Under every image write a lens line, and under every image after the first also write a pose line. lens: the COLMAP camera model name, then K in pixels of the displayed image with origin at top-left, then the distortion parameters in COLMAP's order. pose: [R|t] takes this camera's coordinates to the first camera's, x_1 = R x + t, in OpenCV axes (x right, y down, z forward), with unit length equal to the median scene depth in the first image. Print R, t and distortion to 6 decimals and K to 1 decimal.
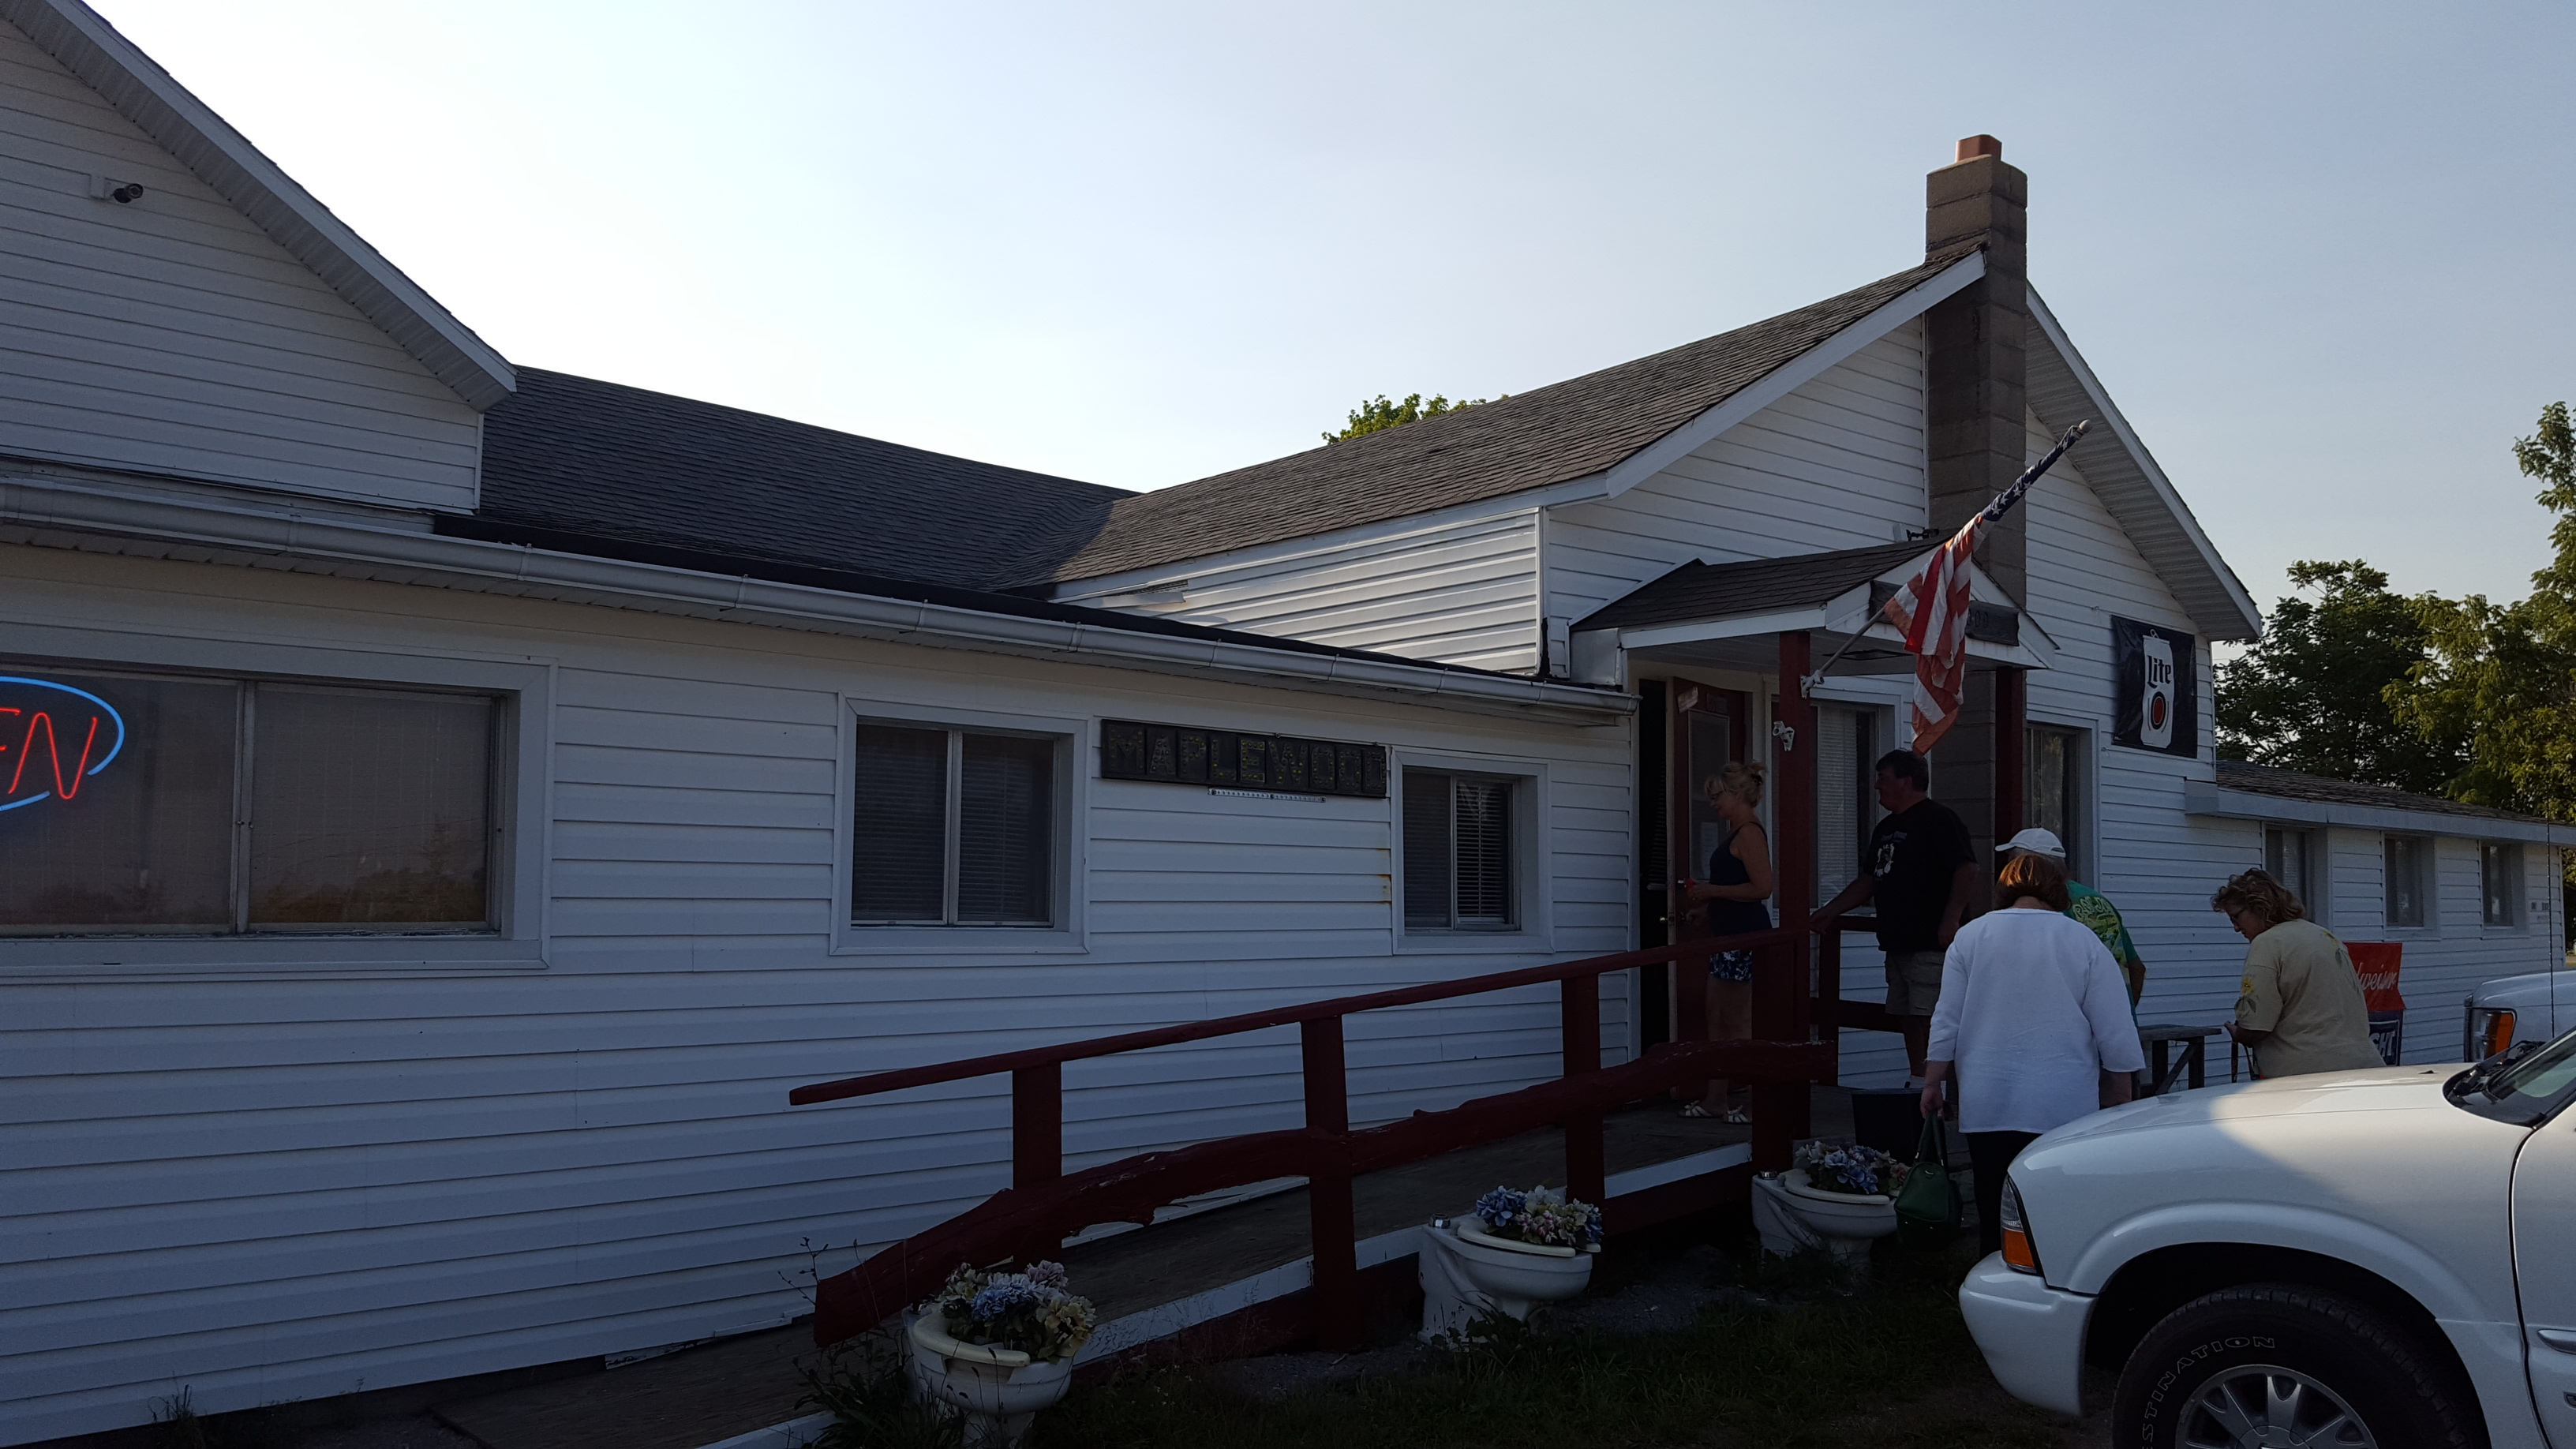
lens RADIAL K [[1841.9, 0, 1282.0], [0, 1841.9, 812.5], [0, 0, 1]] dist [0.062974, -0.083675]
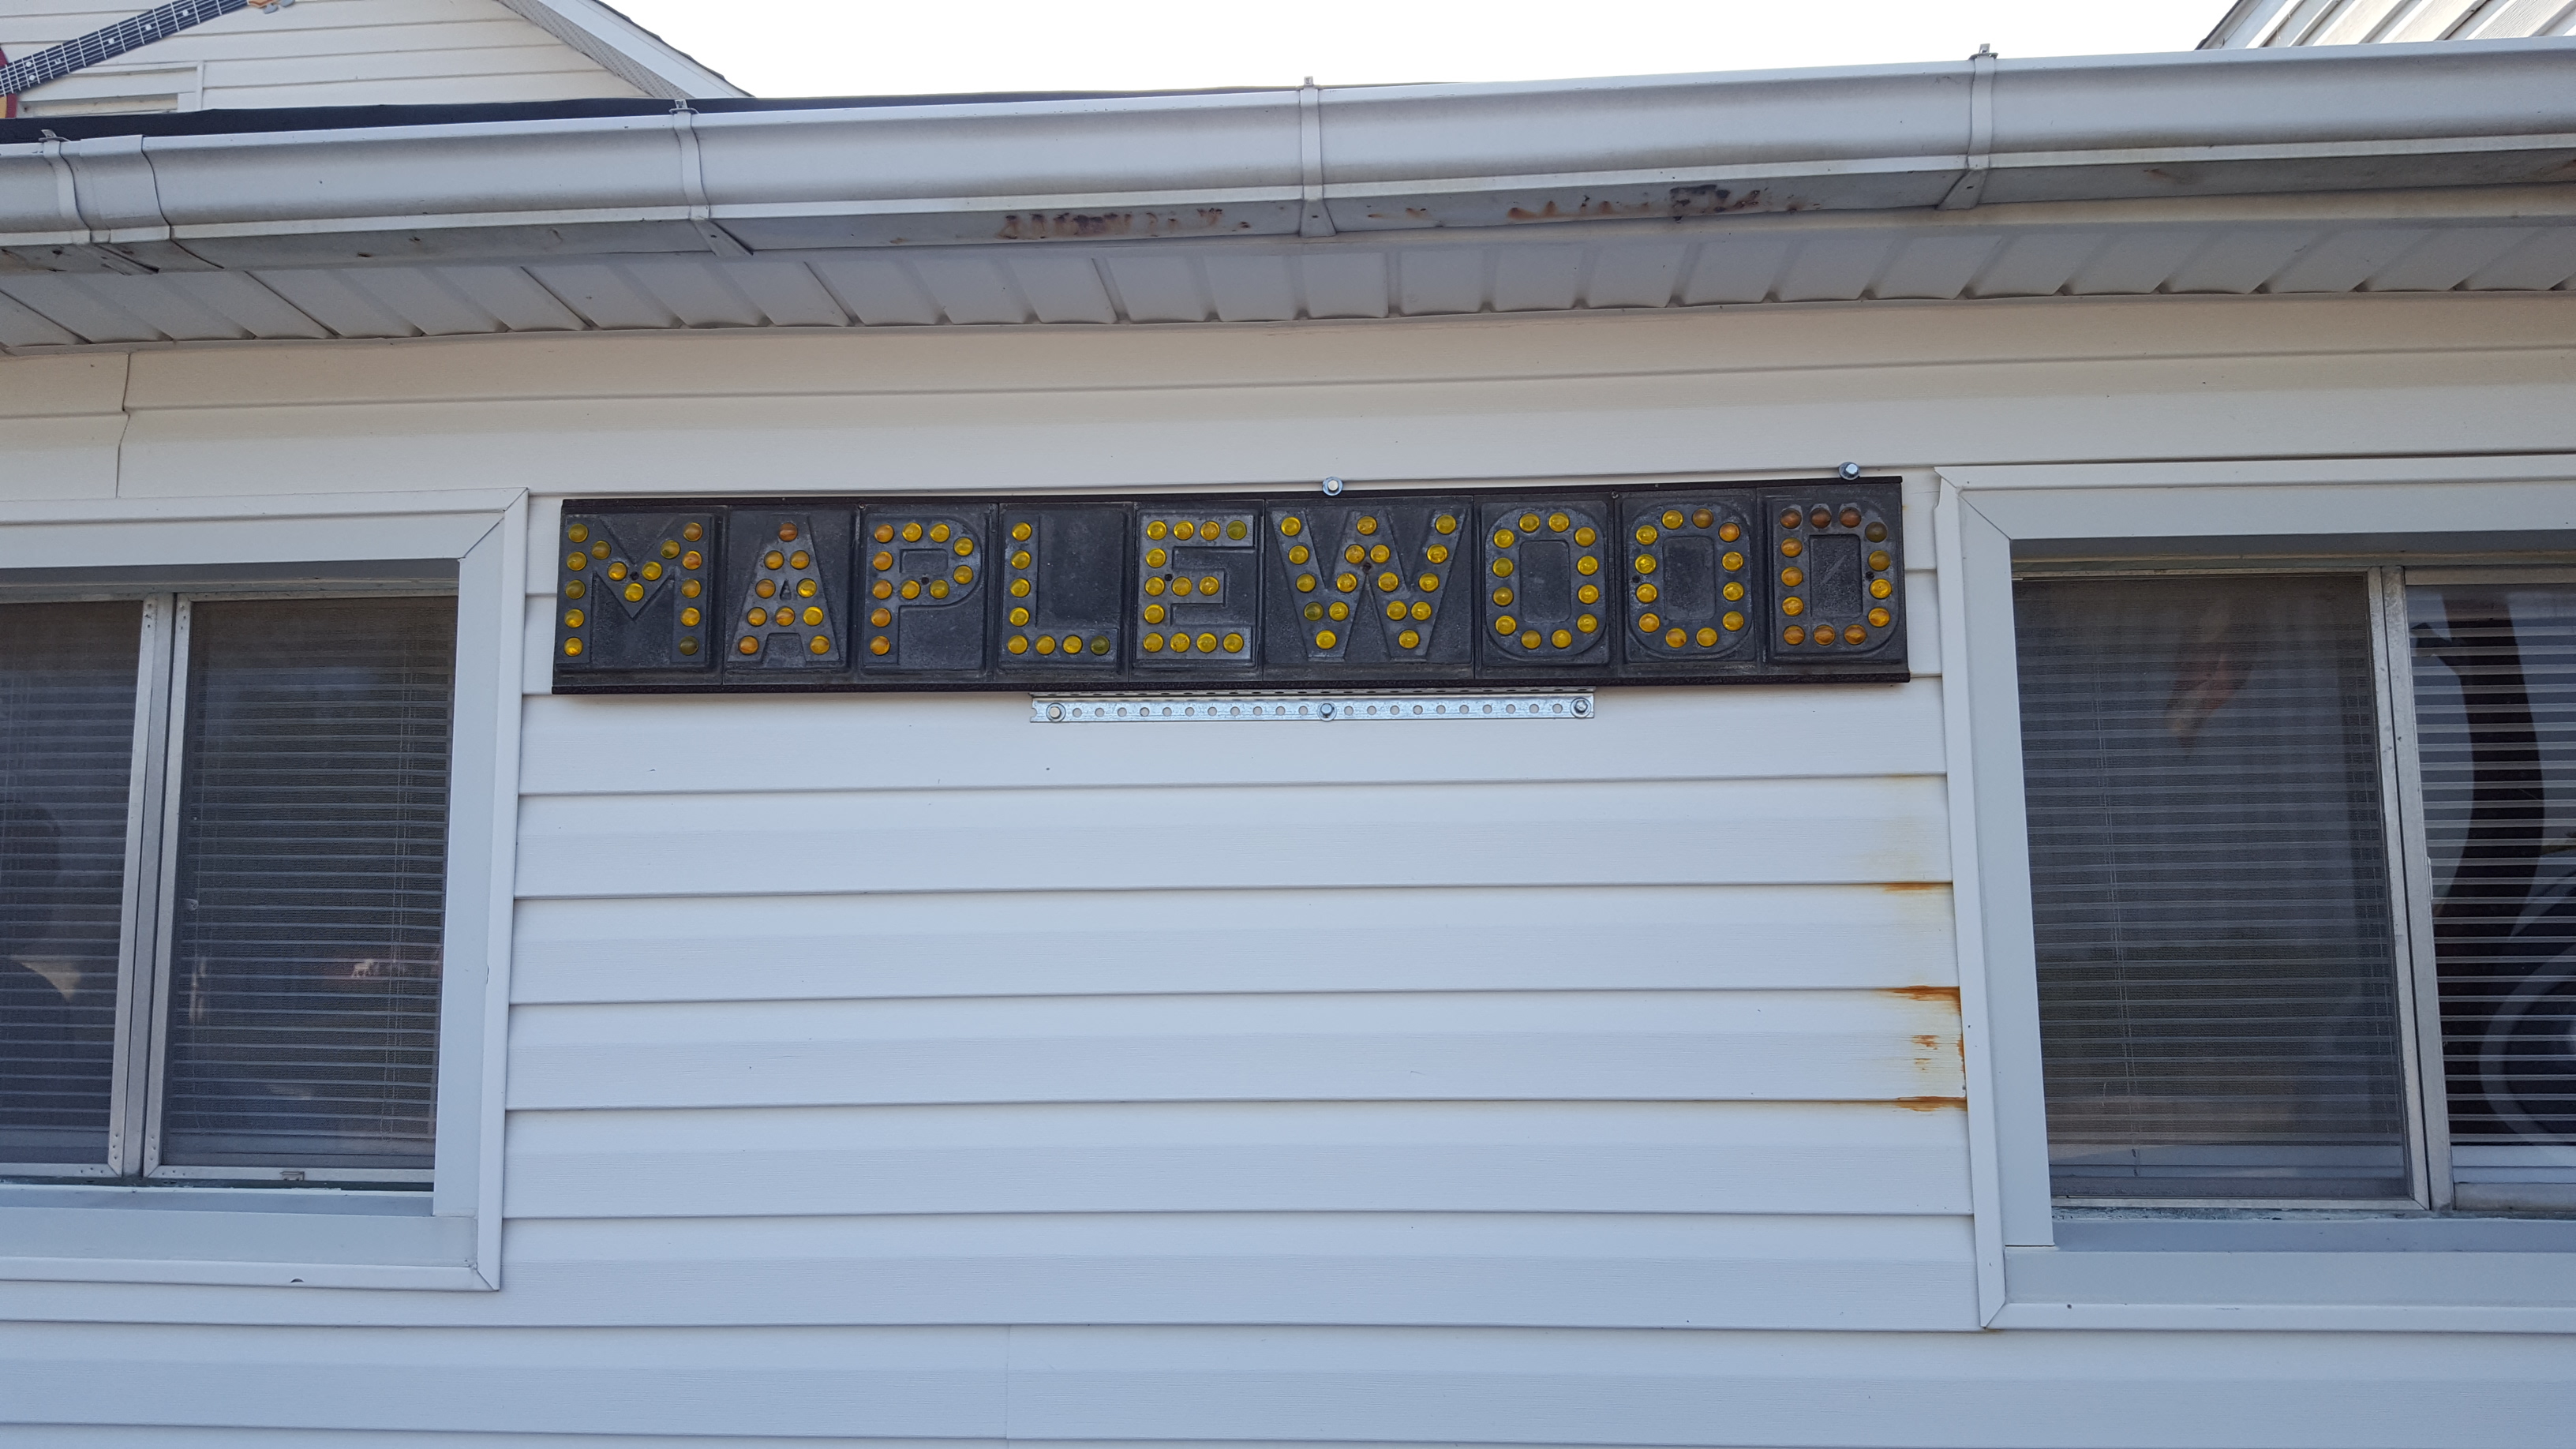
lens RADIAL K [[1958.4, 0, 1288.0], [0, 1958.4, 724.5], [0, 0, 1]] dist [0.074446, -0.120162]
pose [[0.697633, -0.087949, -0.711037, 0.233667], [0.048592, 0.995960, -0.075516, 0.017664], [0.714806, 0.018131, 0.699088, 0.940998]]
